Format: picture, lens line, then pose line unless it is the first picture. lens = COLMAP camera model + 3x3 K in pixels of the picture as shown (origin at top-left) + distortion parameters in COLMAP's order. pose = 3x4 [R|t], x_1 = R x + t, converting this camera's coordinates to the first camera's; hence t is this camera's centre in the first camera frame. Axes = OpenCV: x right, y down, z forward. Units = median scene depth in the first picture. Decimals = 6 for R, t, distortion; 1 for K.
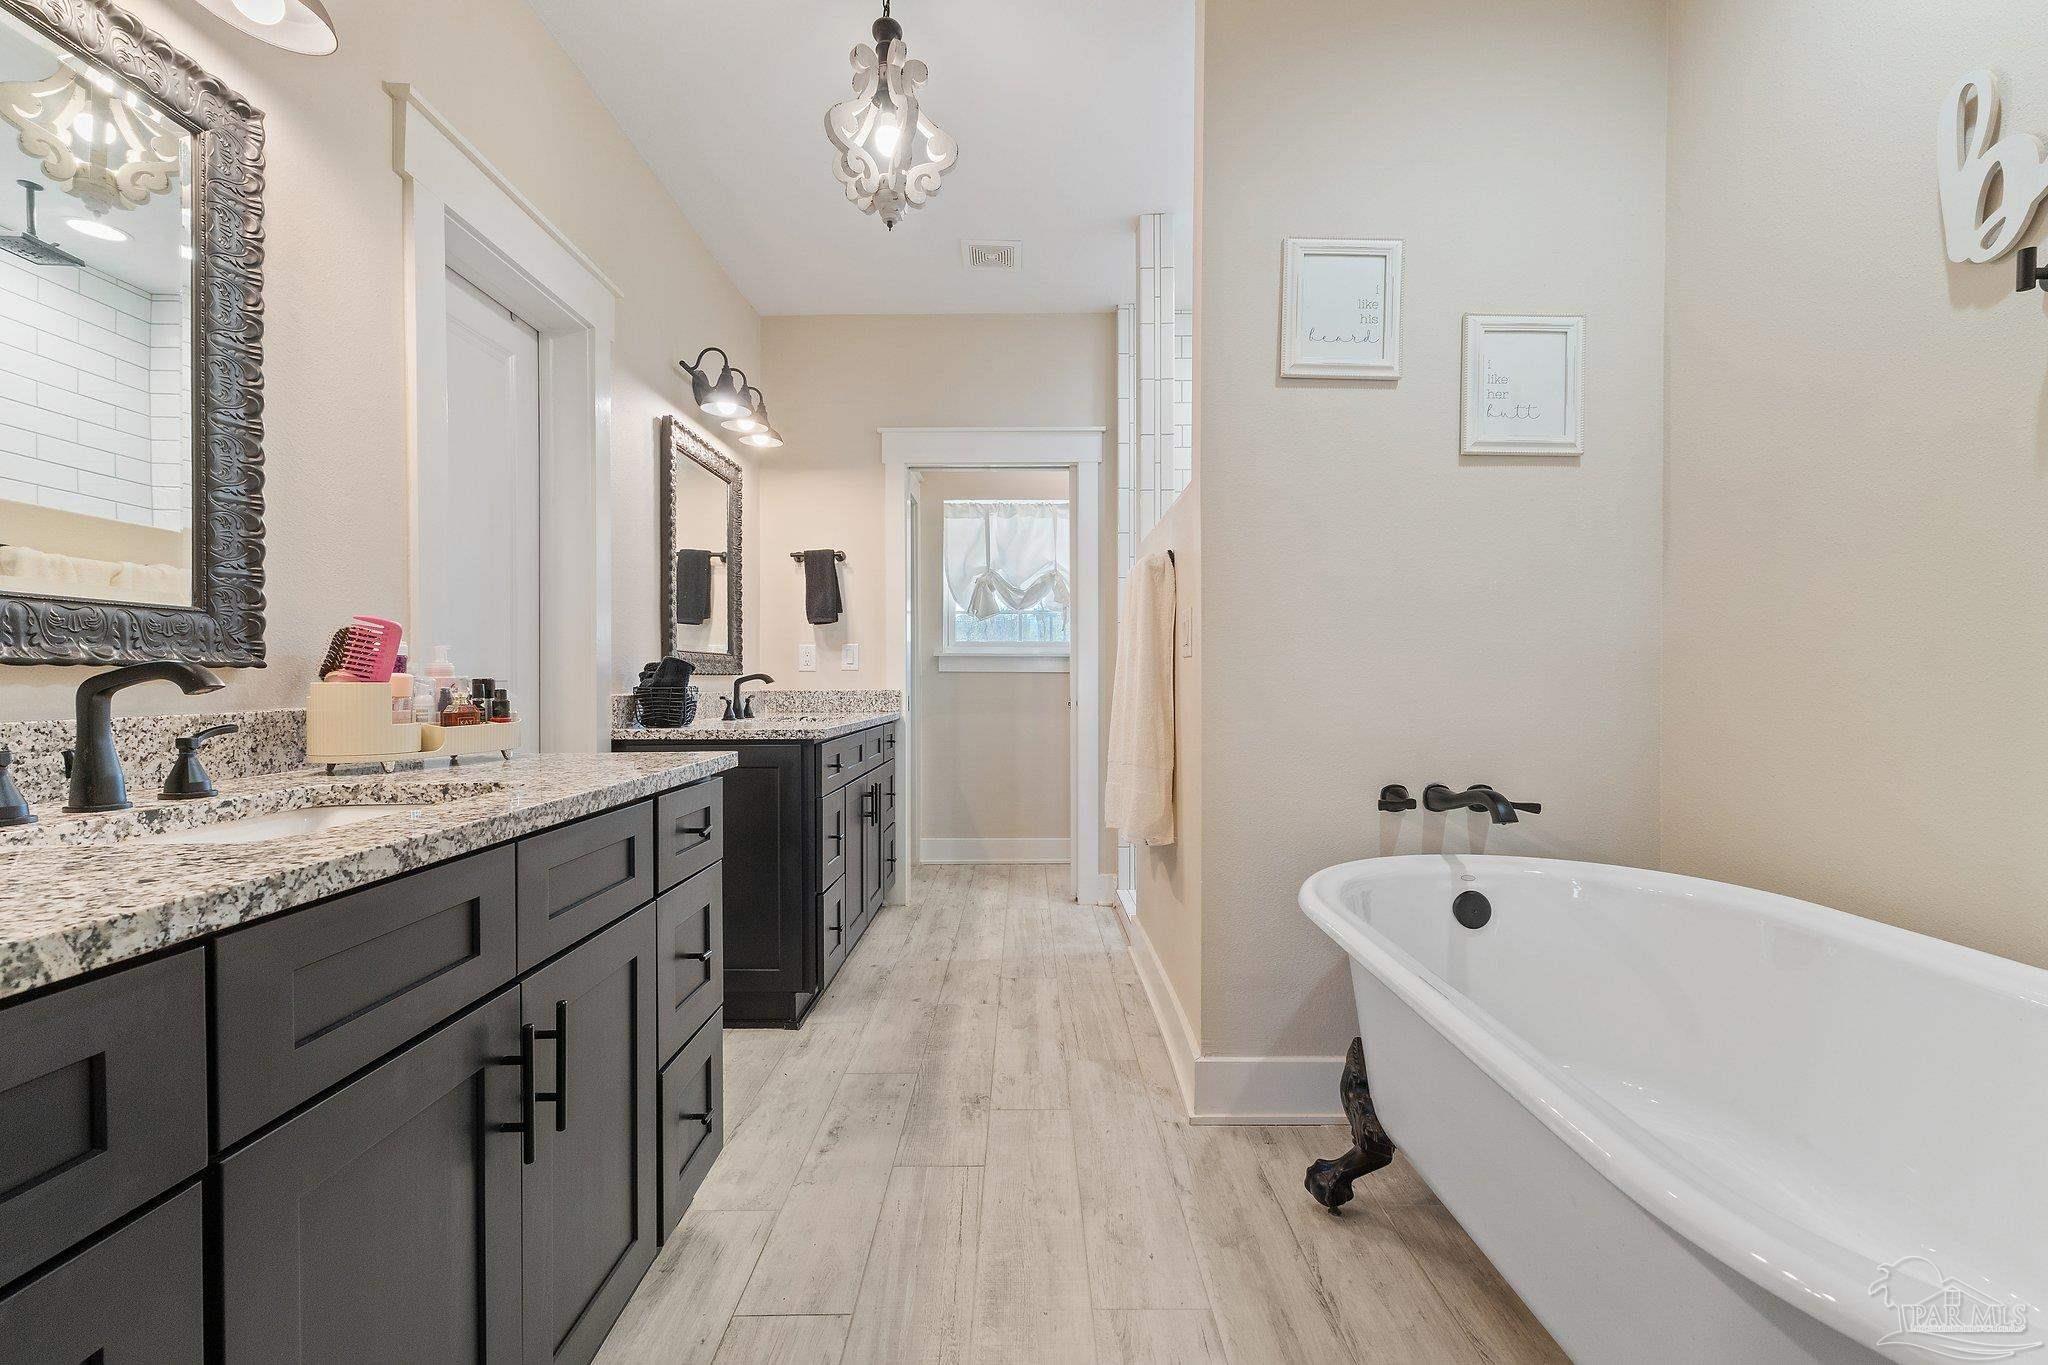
lens RADIAL K [[852.0, 0, 1024.0], [0, 852.0, 682.5], [0, 0, 1]] dist [0.013256, -0.004038]
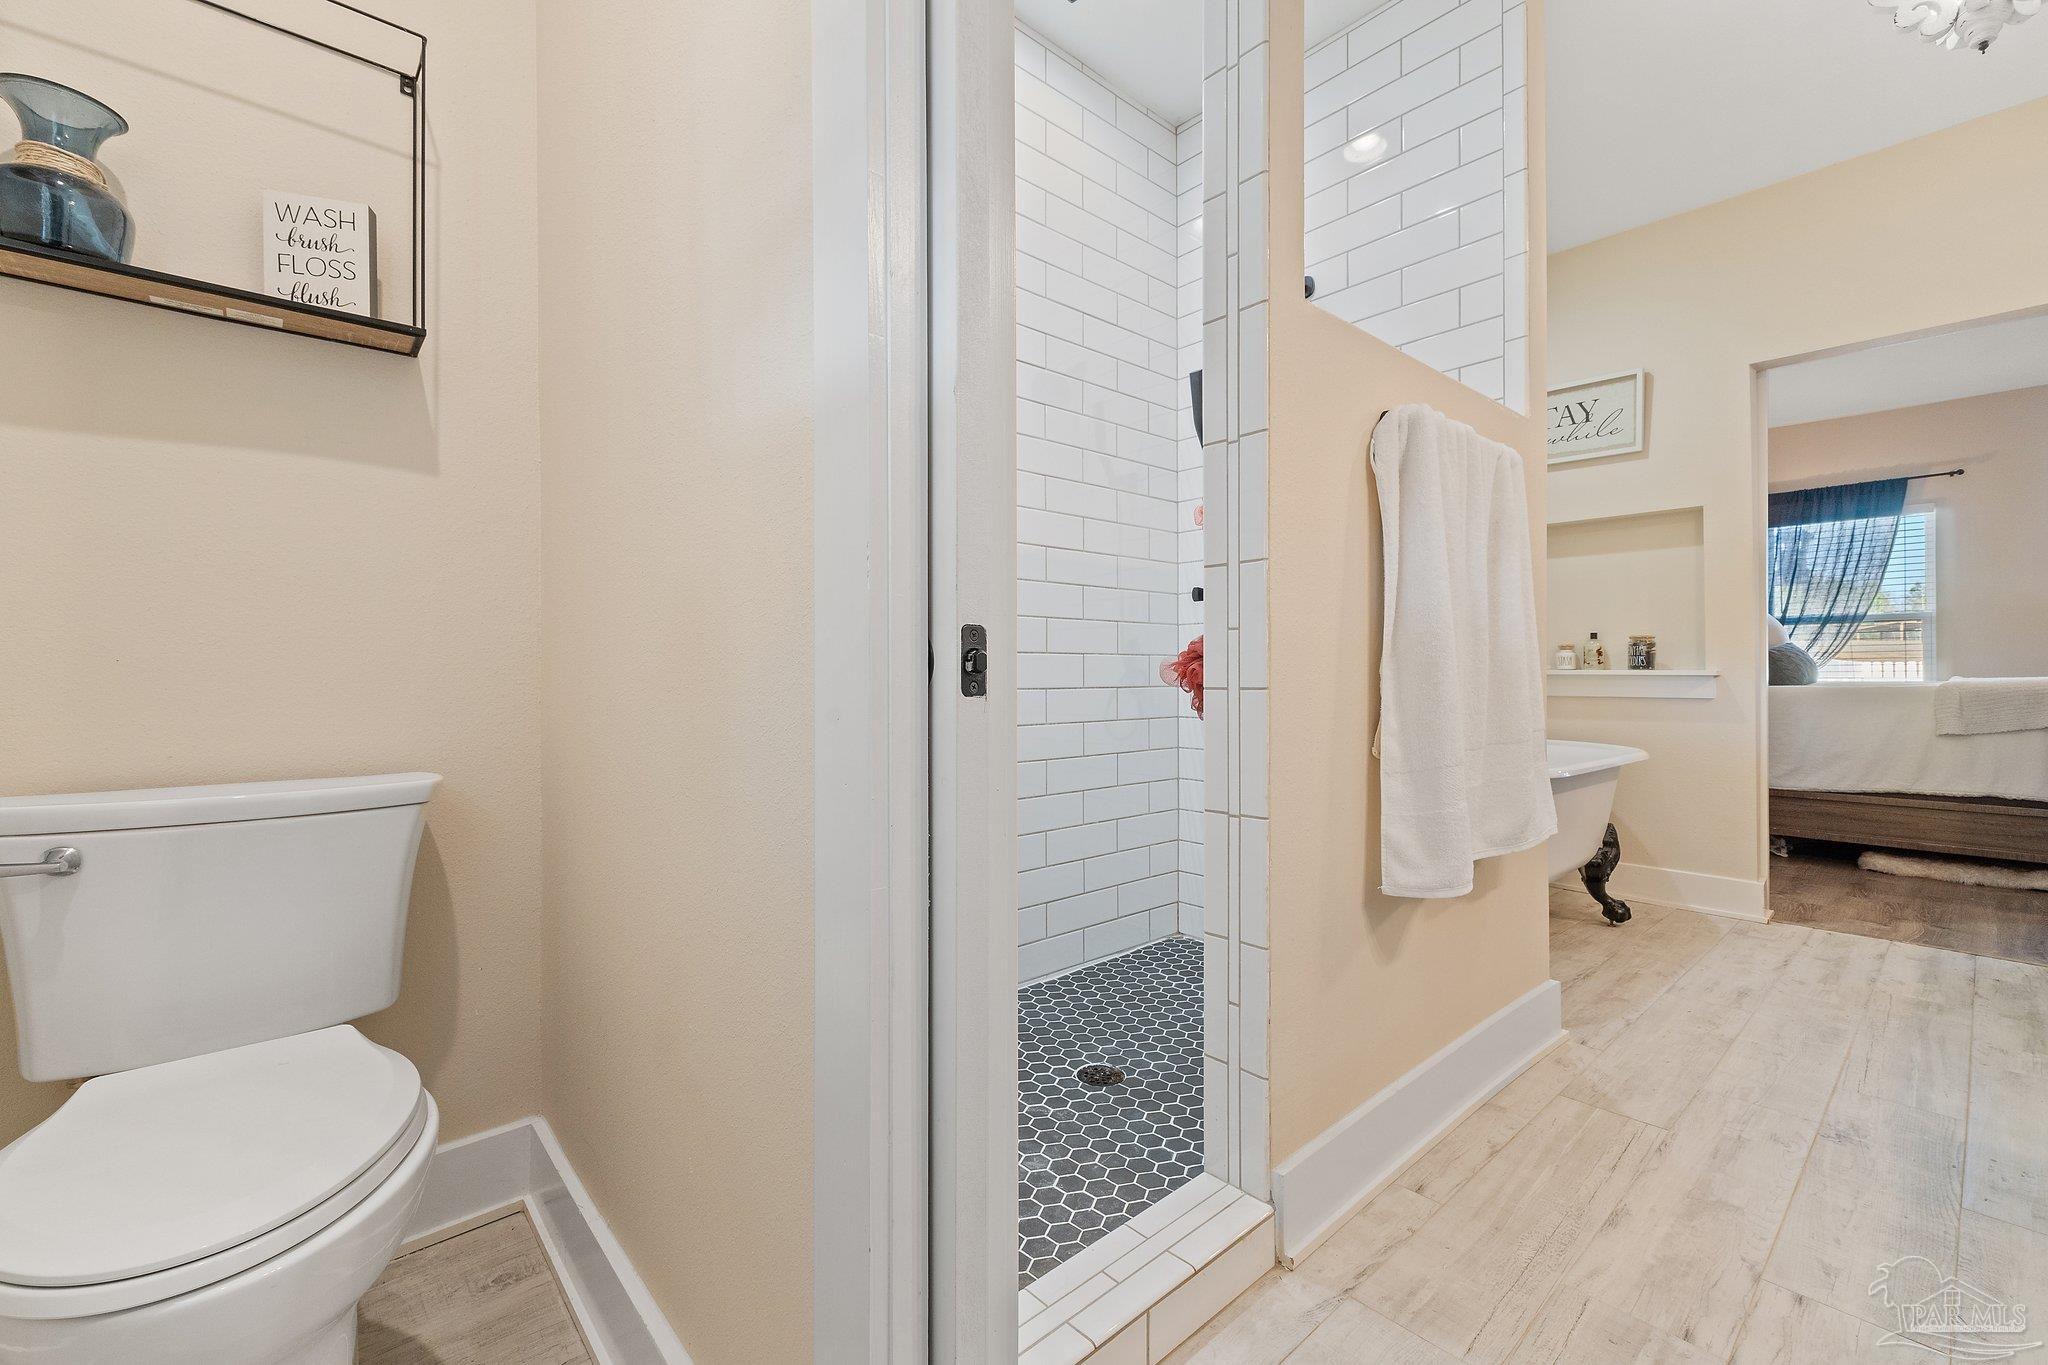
lens RADIAL K [[852.0, 0, 1024.0], [0, 852.0, 682.5], [0, 0, 1]] dist [0.013256, -0.004038]
pose [[-0.664150, -0.002122, 0.747597, -0.106914], [0.004256, 0.999969, 0.006619, 0.038135], [-0.747588, 0.007578, -0.664120, 1.511190]]
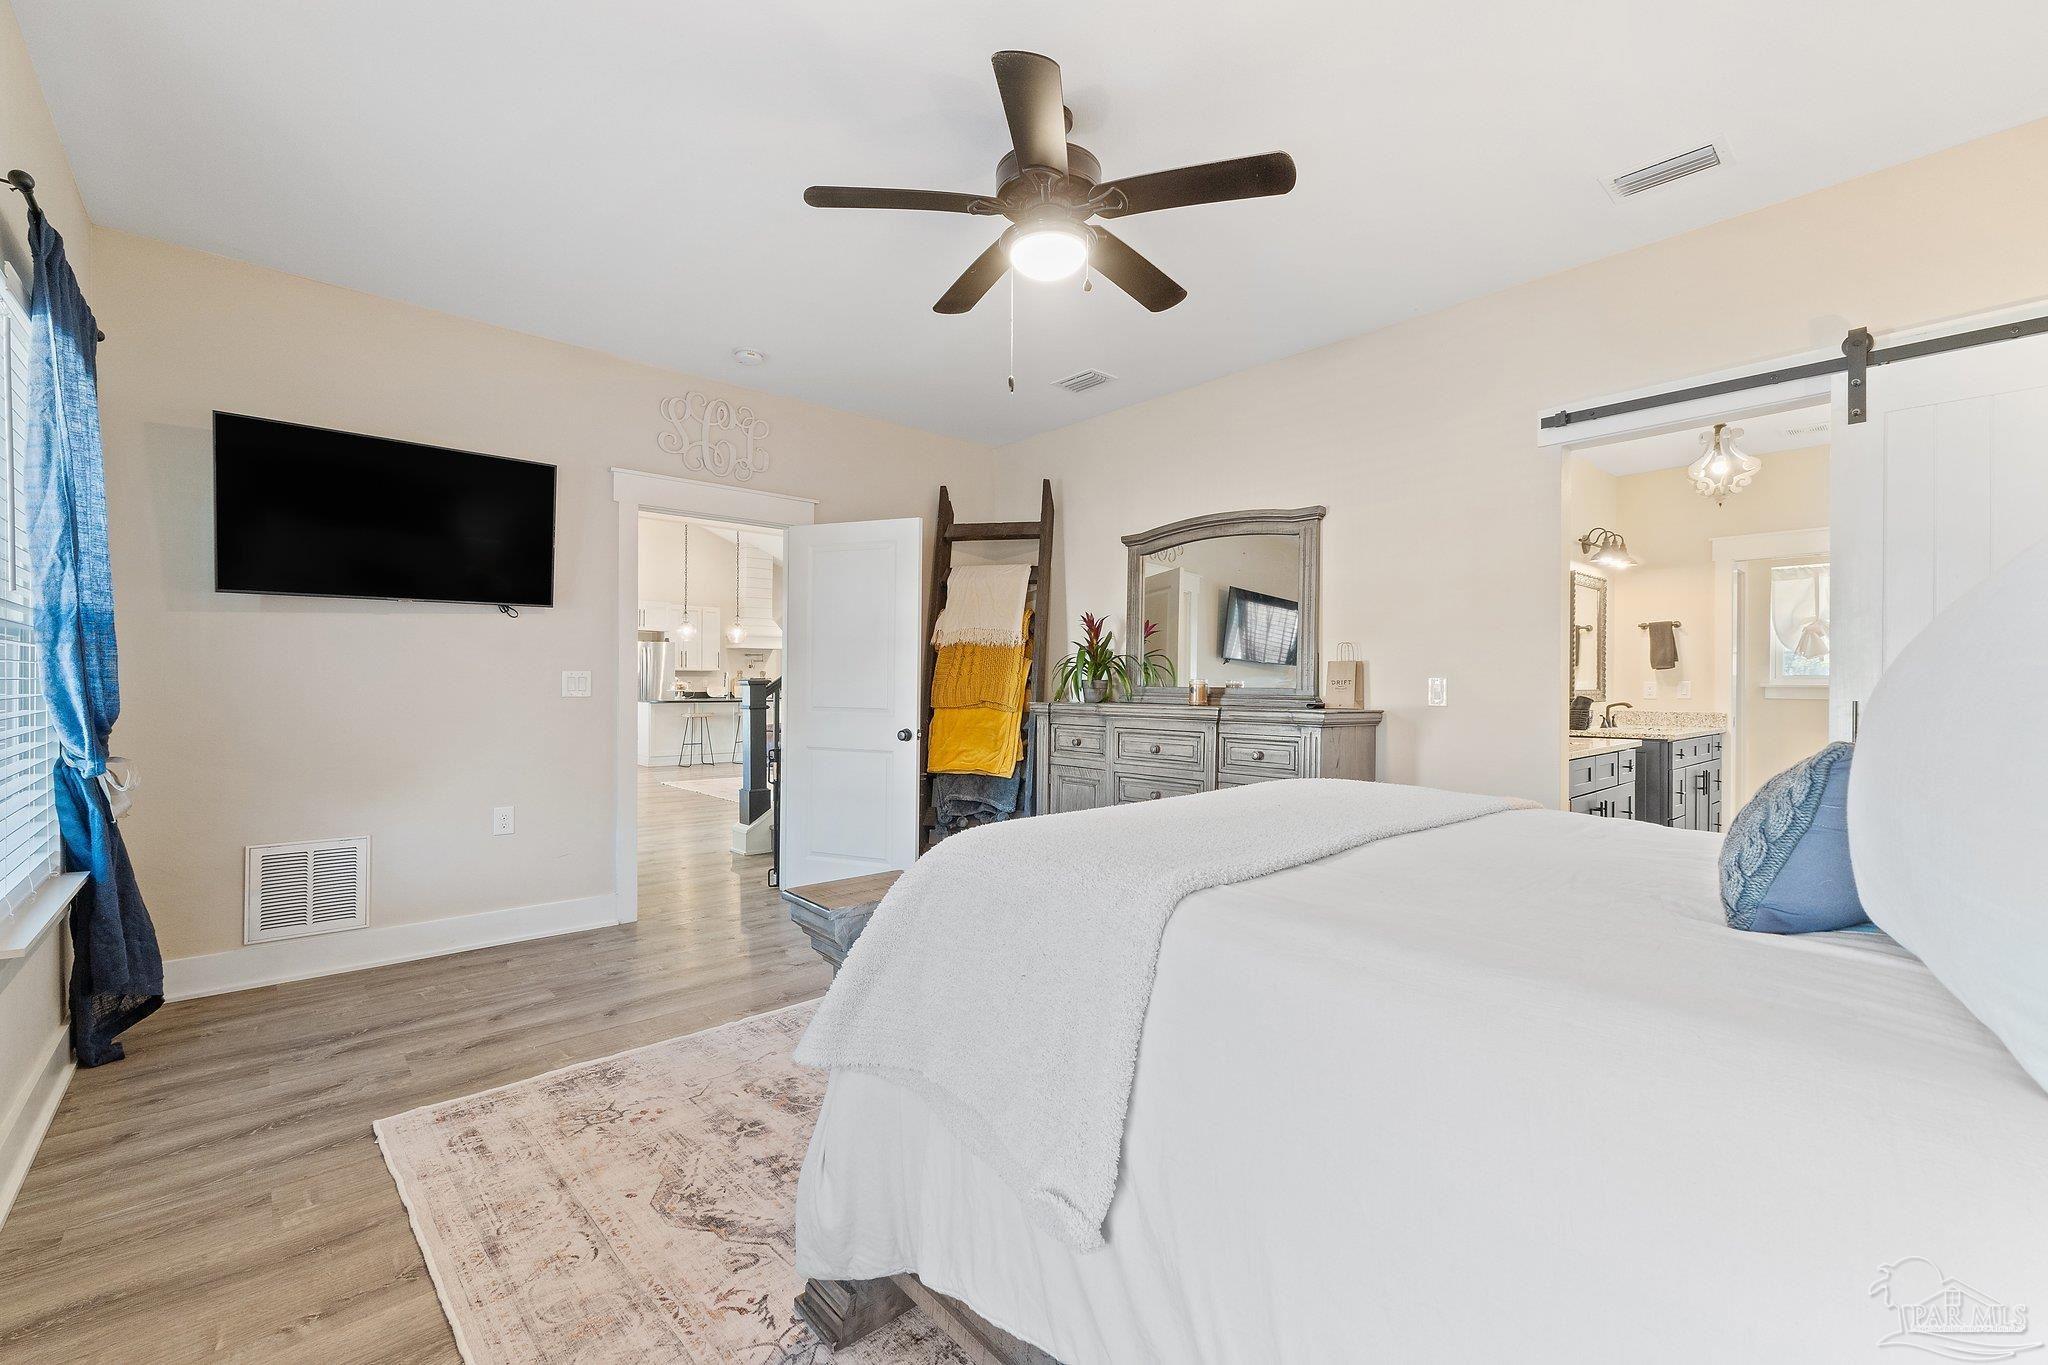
lens RADIAL K [[852.0, 0, 1024.0], [0, 852.0, 682.5], [0, 0, 1]] dist [0.013256, -0.004038]
pose [[0.670561, 0.006681, -0.741825, 0.202958], [-0.008215, 0.999965, 0.001580, -0.051341], [0.741809, 0.005034, 0.670592, -1.298740]]
